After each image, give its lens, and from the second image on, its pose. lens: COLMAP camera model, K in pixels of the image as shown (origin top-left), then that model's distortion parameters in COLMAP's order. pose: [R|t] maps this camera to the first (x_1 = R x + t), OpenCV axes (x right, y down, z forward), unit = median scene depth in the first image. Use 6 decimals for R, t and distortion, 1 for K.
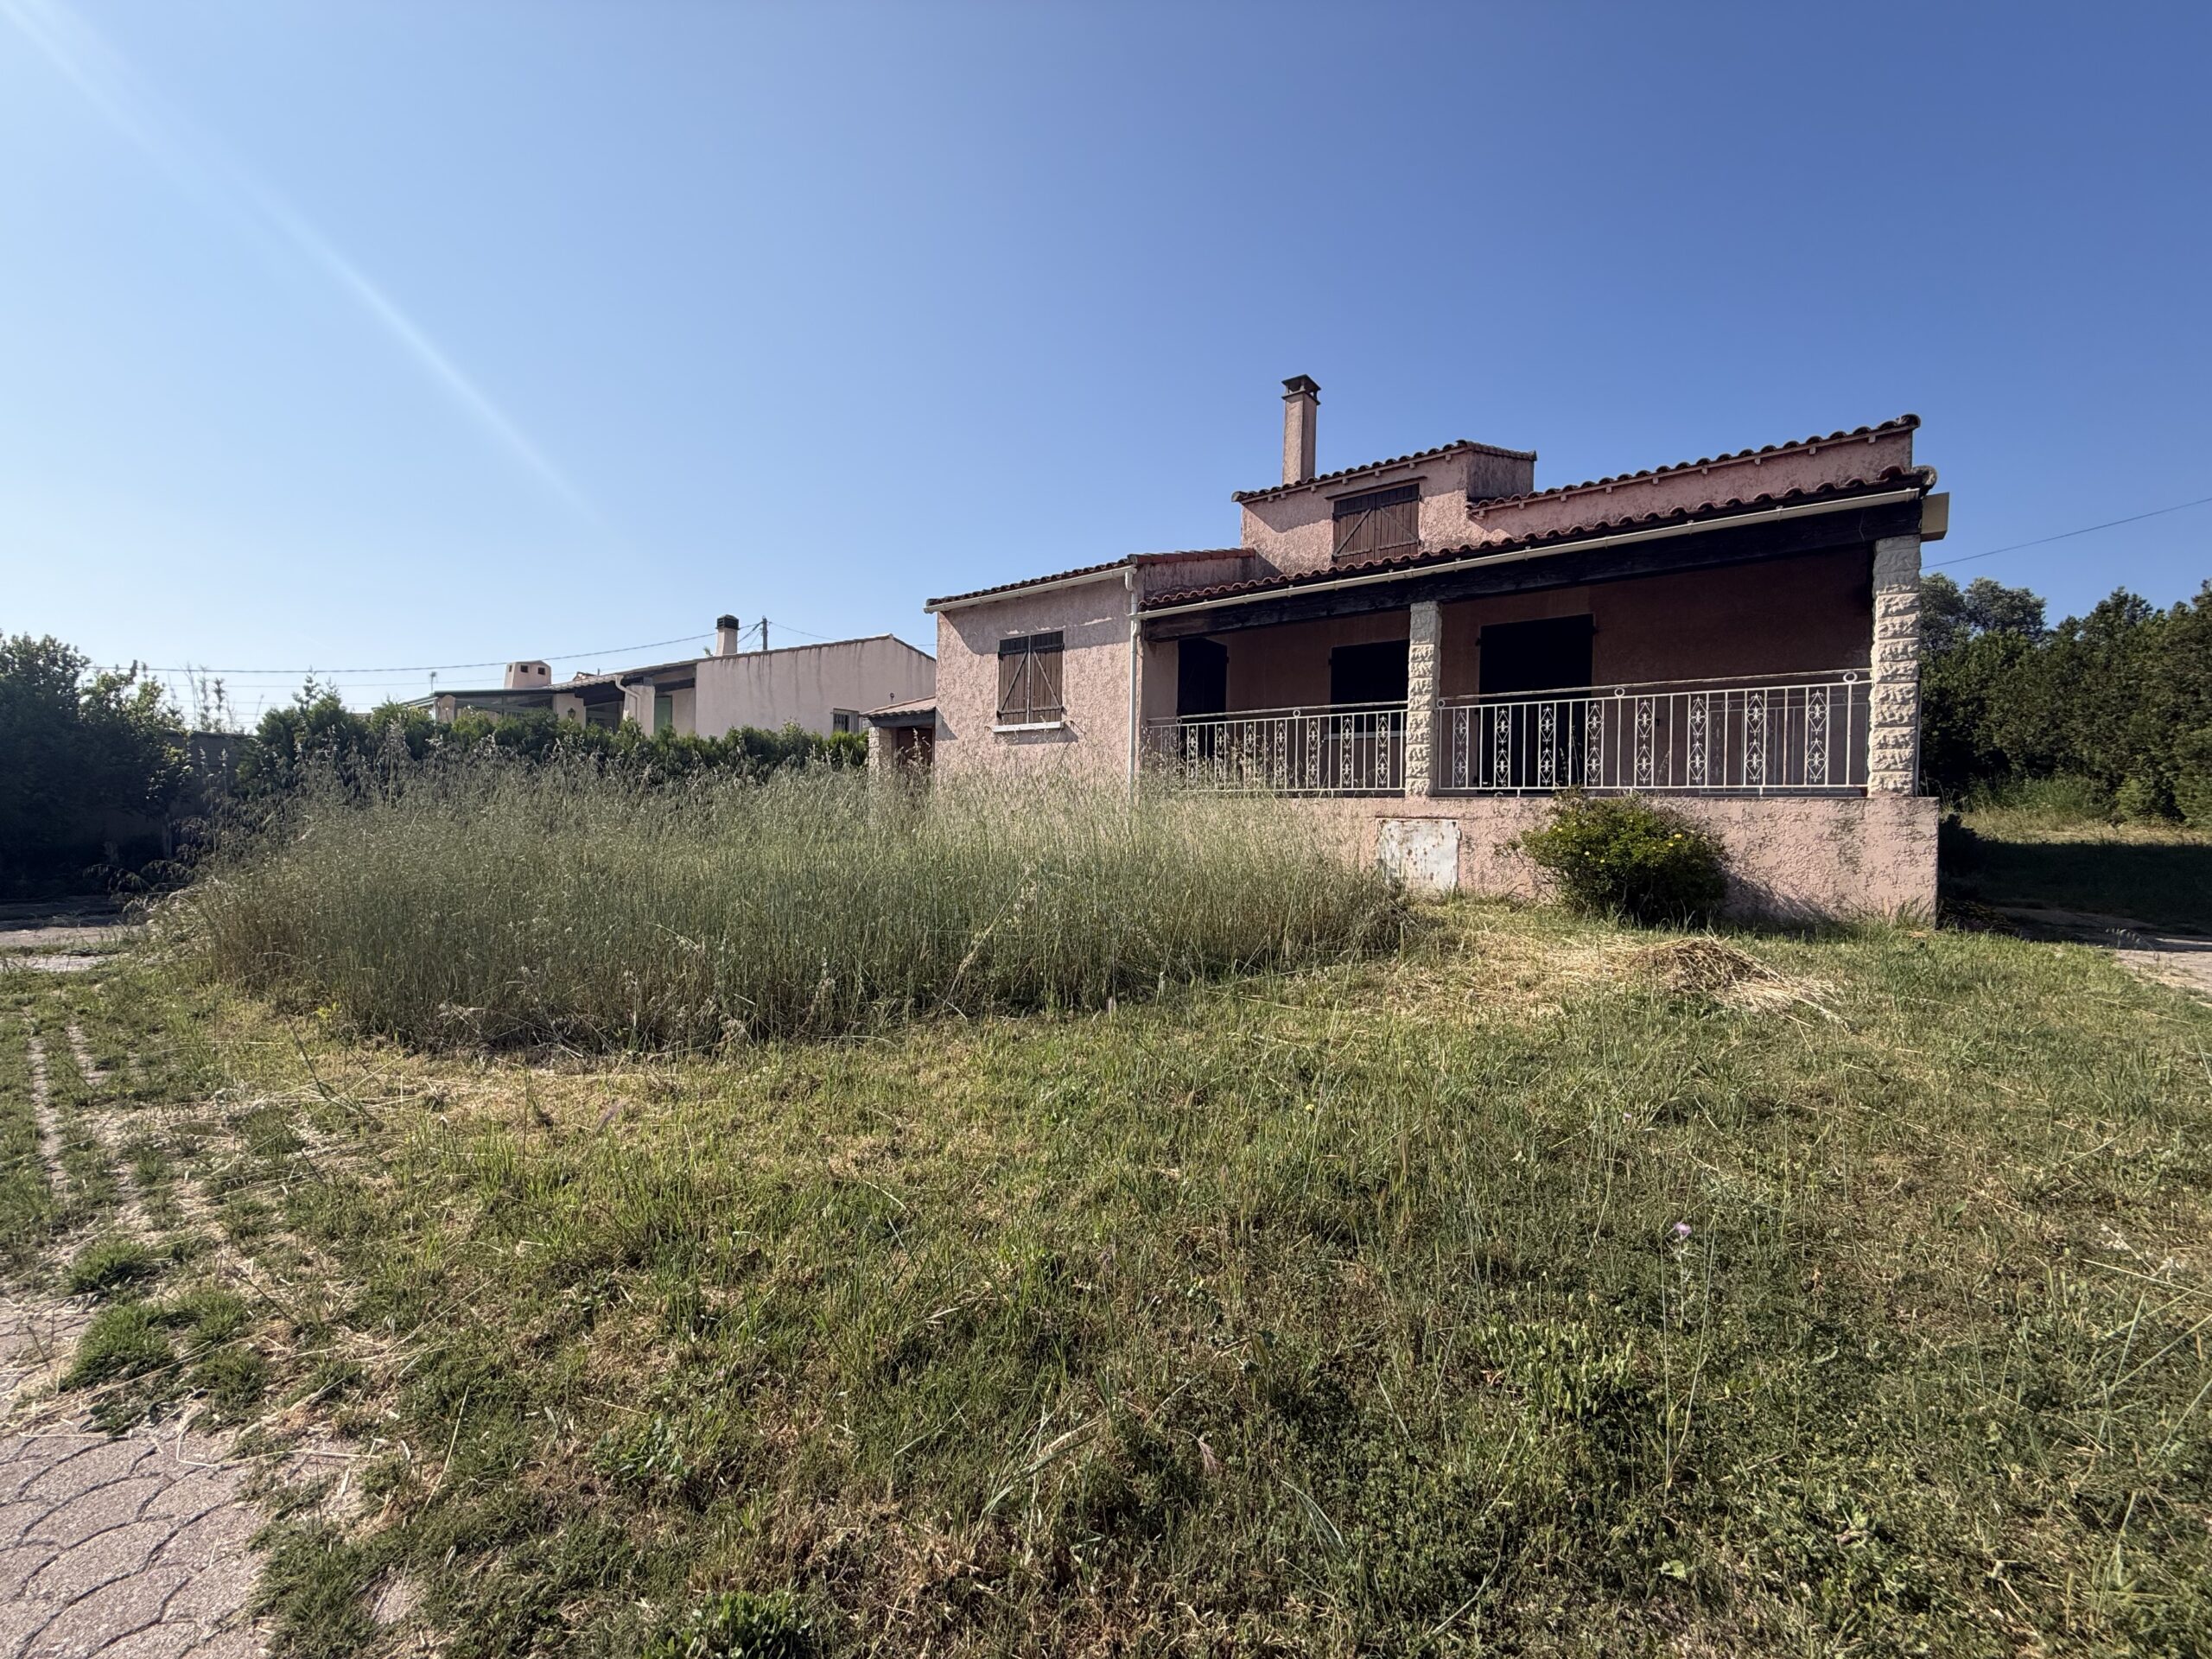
lens RADIAL K [[877.2, 0, 1101.3], [0, 877.2, 830.3], [0, 0, 1]] dist [-0.002313, 0.000194]
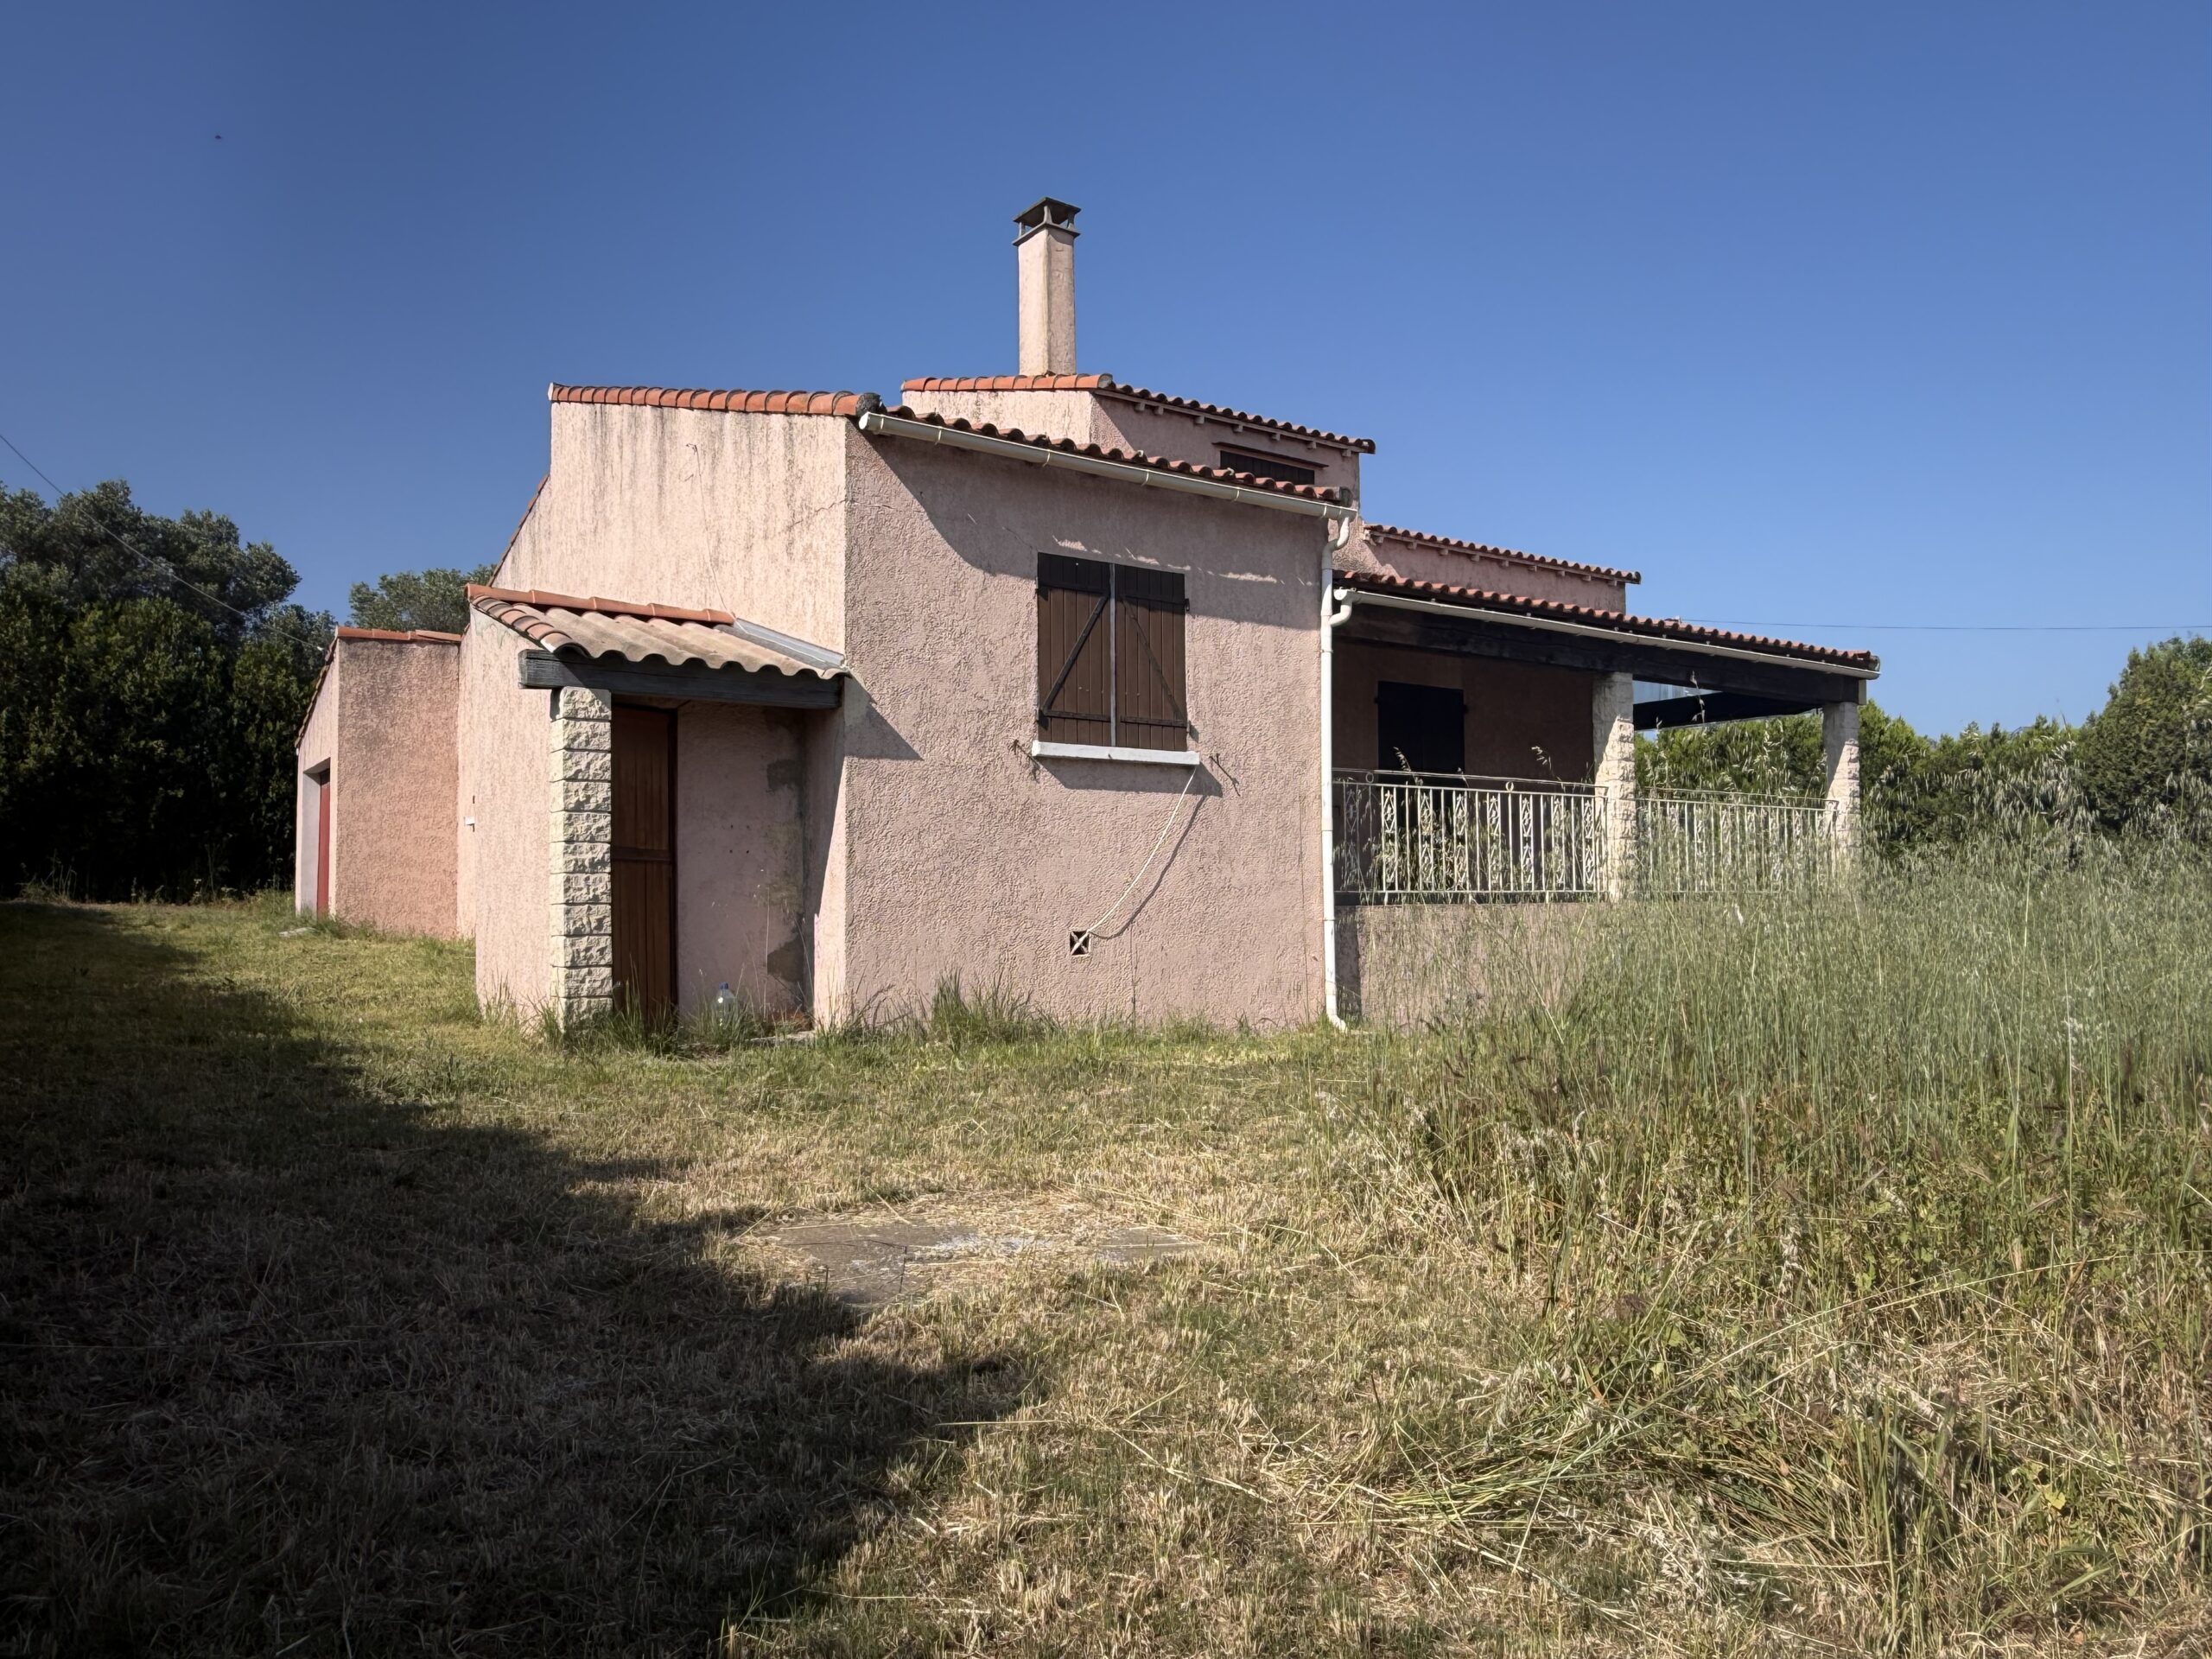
lens RADIAL K [[1543.7, 0, 1106.0], [0, 1543.7, 829.5], [0, 0, 1]] dist [0.003296, 0.000384]
pose [[0.278703, 0.028612, 0.959951, -0.968776], [0.024622, 0.999015, -0.036925, -0.050819], [-0.960062, 0.033927, 0.277724, 0.849797]]
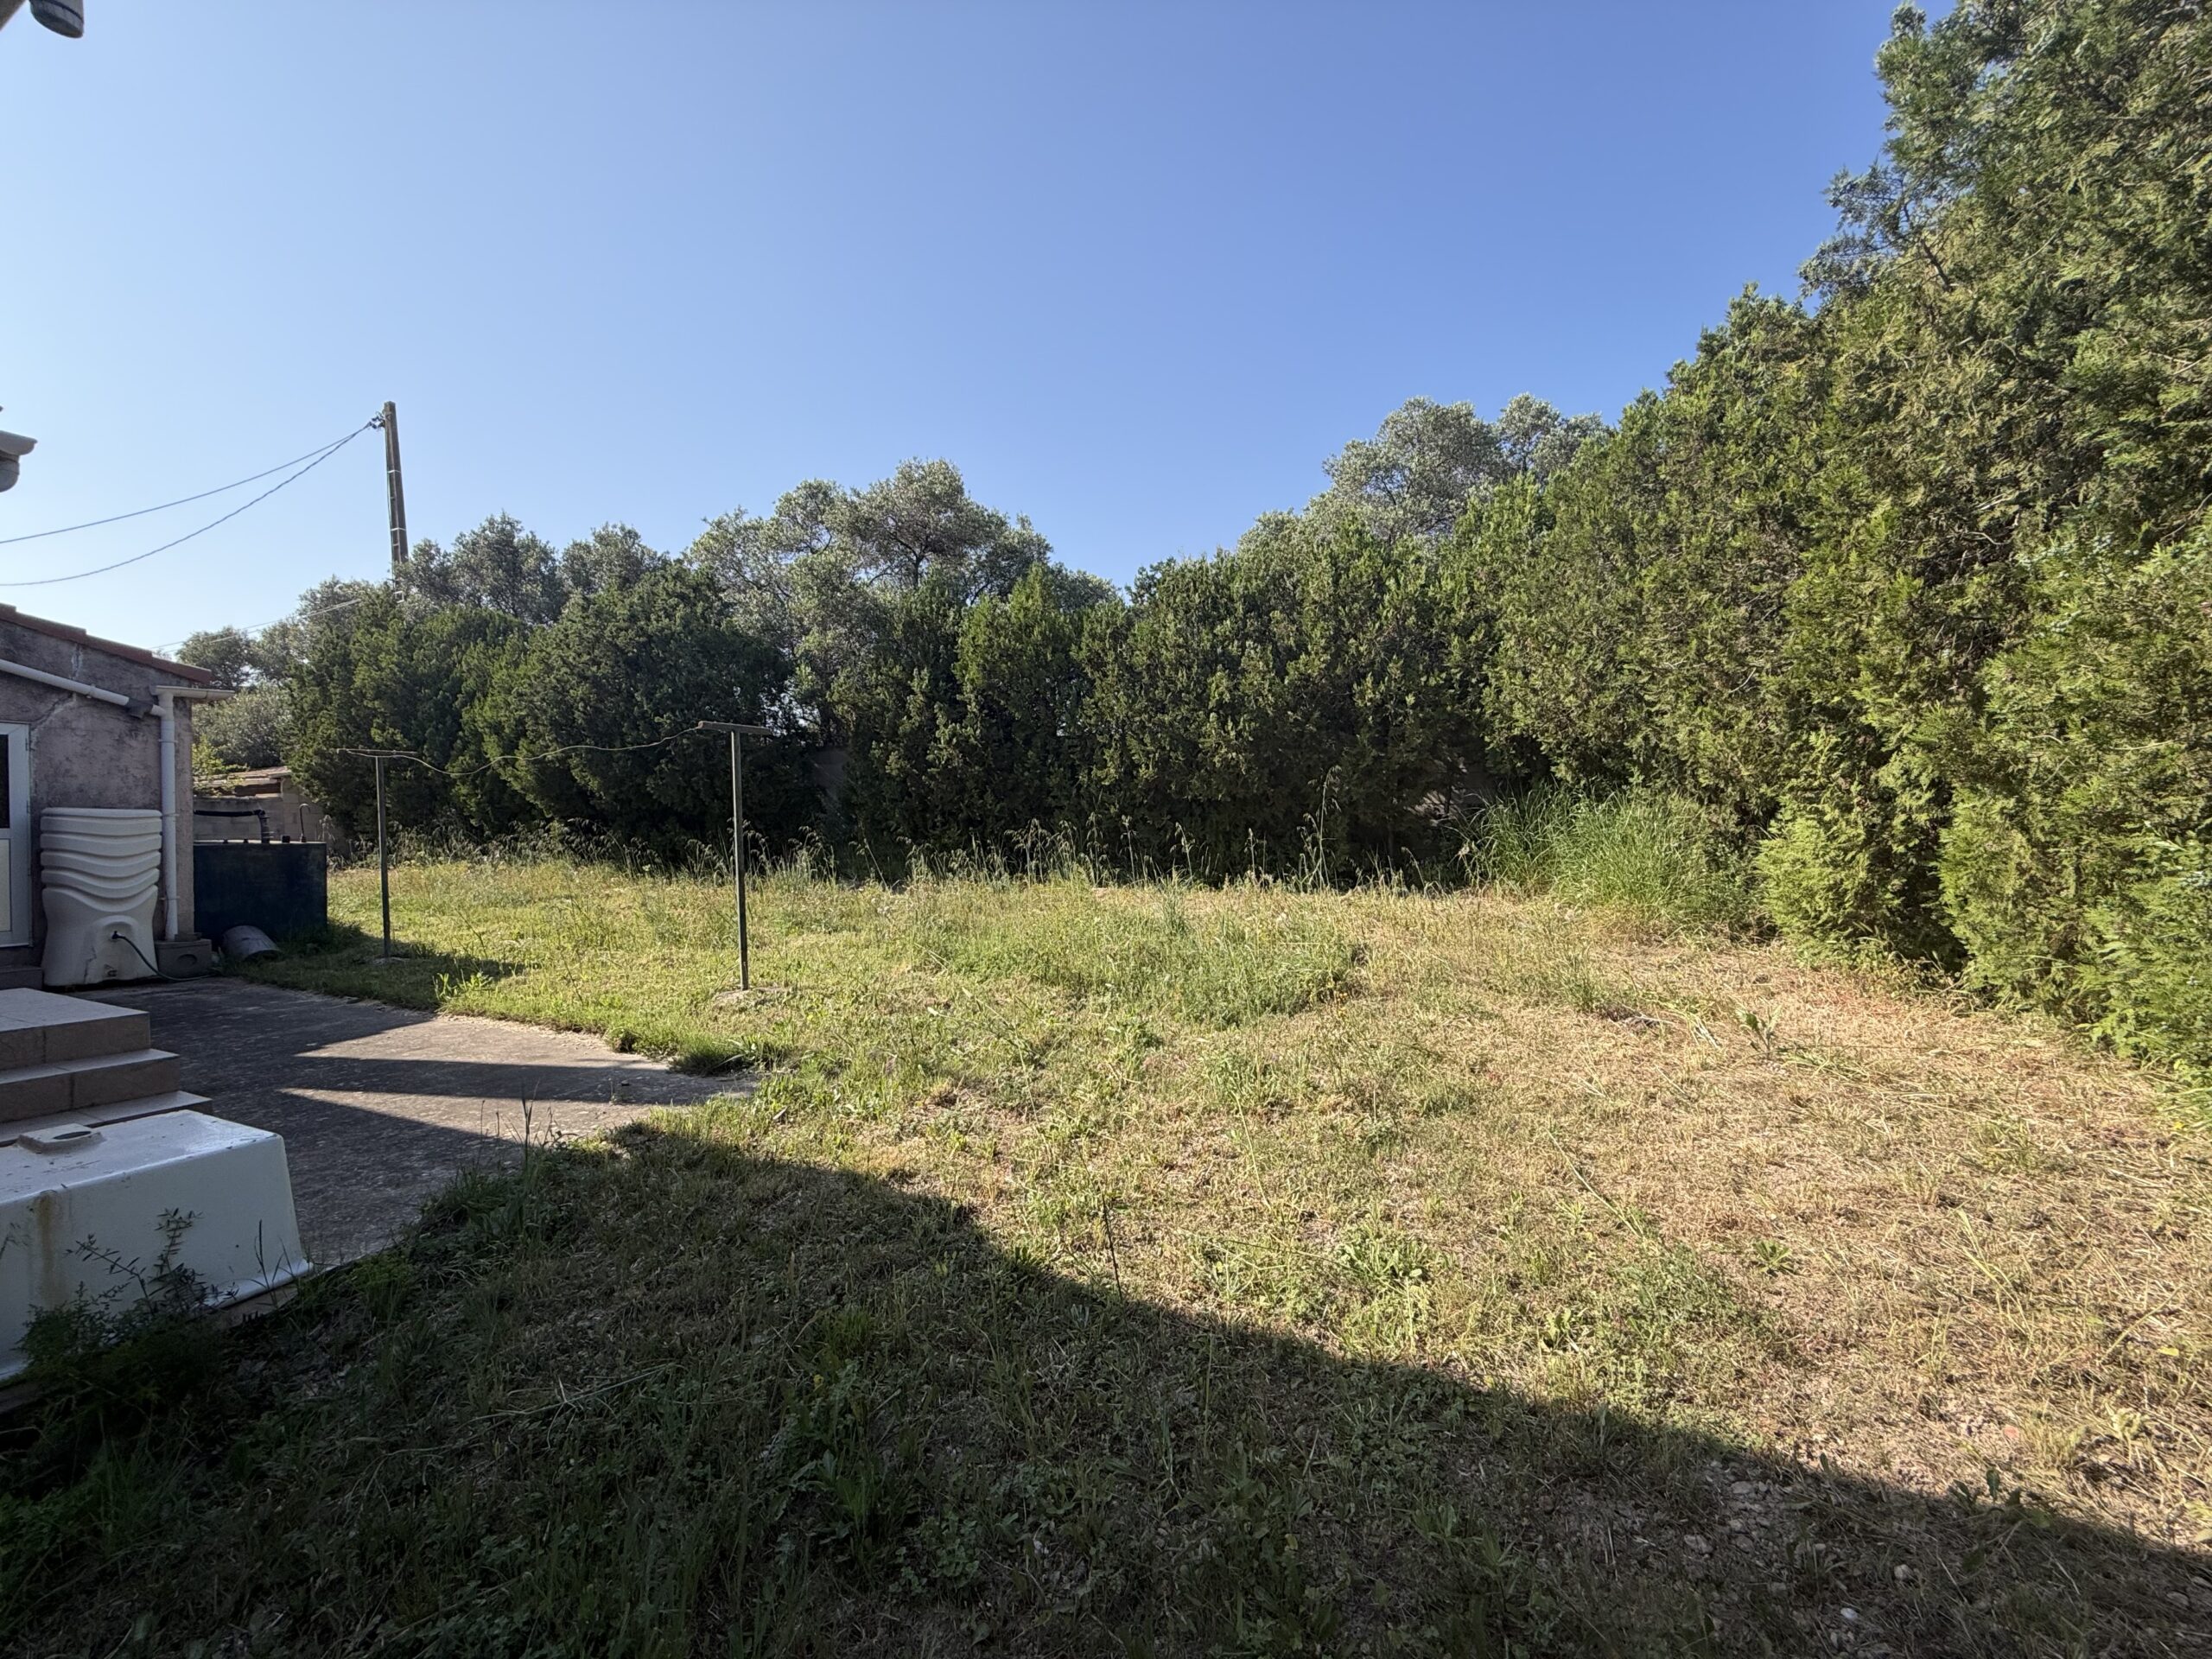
lens RADIAL K [[892.8, 0, 1101.6], [0, 892.8, 839.7], [0, 0, 1]] dist [0.000167, 0.000050]
pose [[0.973311, -0.033954, 0.226964, 1.279037], [0.035058, 0.999385, -0.000833, -0.084732], [-0.226796, 0.008768, 0.973903, 1.103978]]
